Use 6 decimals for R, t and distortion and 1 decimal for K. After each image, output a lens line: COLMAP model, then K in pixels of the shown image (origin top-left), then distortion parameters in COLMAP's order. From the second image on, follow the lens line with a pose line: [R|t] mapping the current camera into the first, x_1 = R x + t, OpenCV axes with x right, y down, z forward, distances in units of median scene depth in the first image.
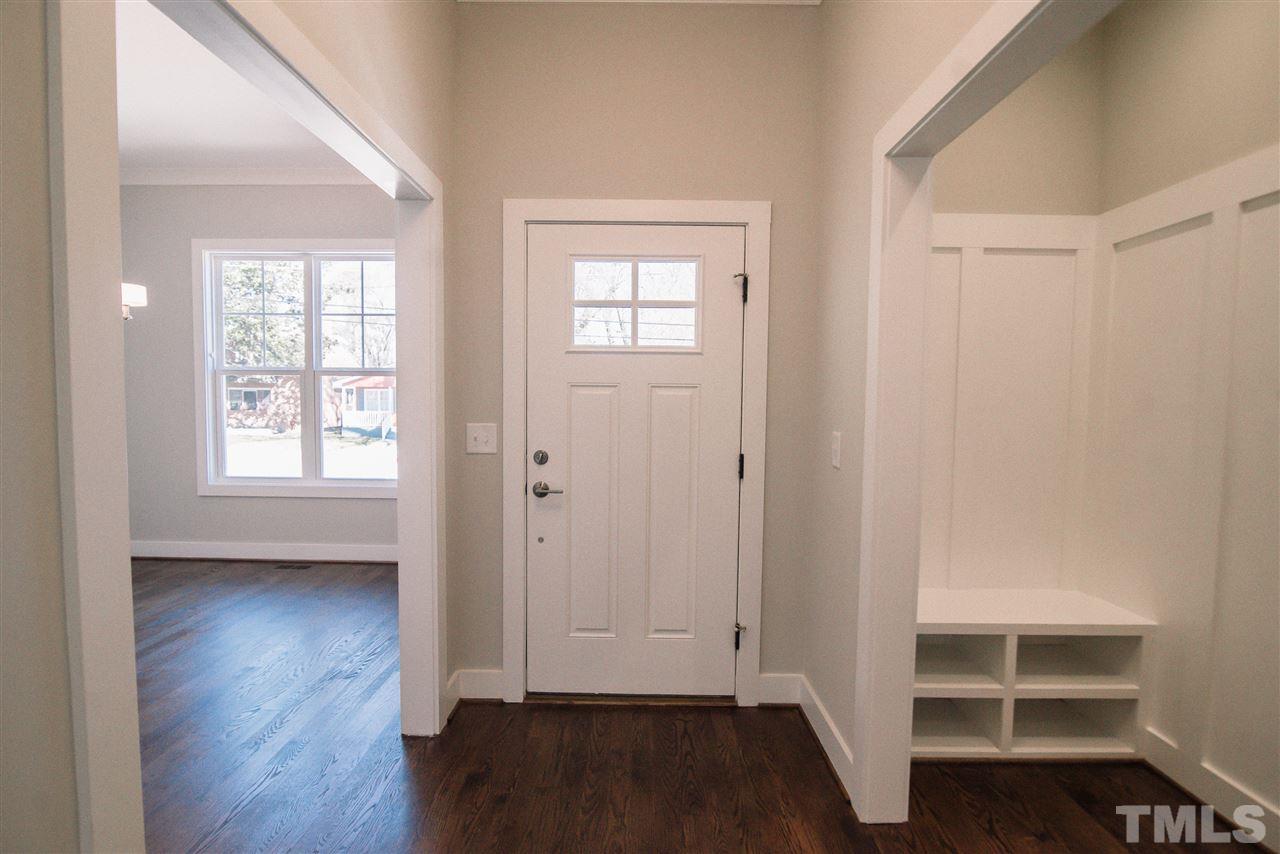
lens RADIAL K [[616.2, 0, 637.5], [0, 616.2, 431.8], [0, 0, 1]] dist [-0.014228, -0.000014]
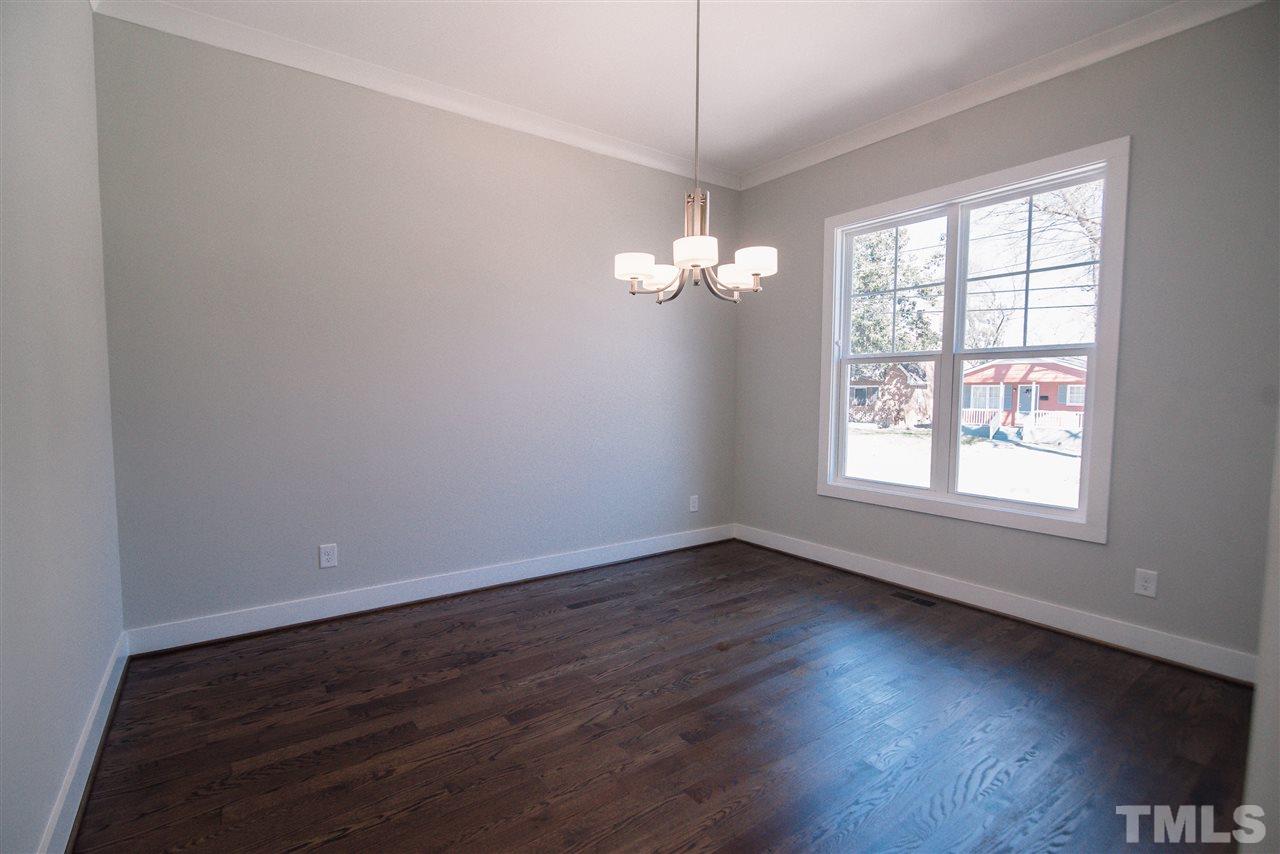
lens RADIAL K [[586.4, 0, 632.4], [0, 586.4, 432.6], [0, 0, 1]] dist [-0.020250, 0.001089]
pose [[0.597133, 0.050494, -0.800552, -0.107650], [-0.043851, 0.998579, 0.030276, -0.002881], [0.800943, 0.017026, 0.598498, 0.144737]]
